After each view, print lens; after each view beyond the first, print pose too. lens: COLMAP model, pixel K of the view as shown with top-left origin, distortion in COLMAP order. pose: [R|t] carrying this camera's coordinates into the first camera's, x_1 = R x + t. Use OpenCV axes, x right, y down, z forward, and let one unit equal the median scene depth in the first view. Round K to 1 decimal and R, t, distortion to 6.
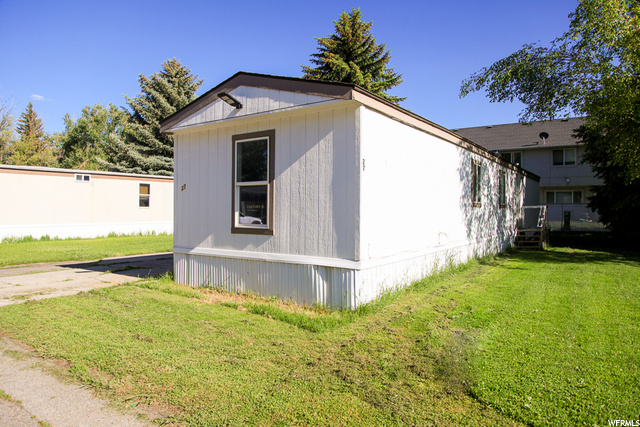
lens RADIAL K [[437.6, 0, 320.6], [0, 437.6, 215.1], [0, 0, 1]] dist [-0.117174, 0.044681]
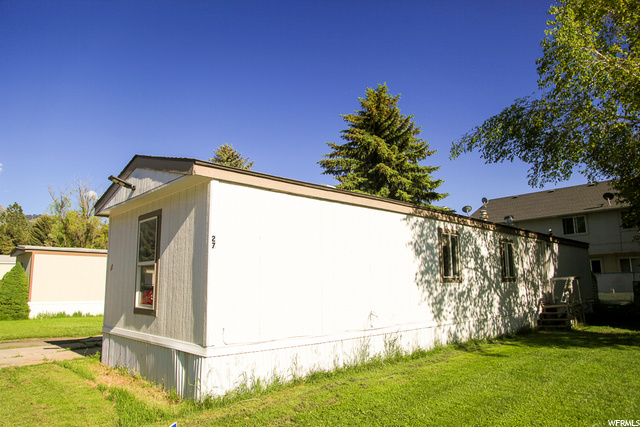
lens RADIAL K [[437.6, 0, 320.4], [0, 437.6, 214.9], [0, 0, 1]] dist [-0.117174, 0.044681]
pose [[0.978143, -0.046636, -0.202638, 0.283521], [0.010885, 0.984672, -0.174074, -0.004369], [0.207650, 0.168064, 0.963658, 0.078611]]
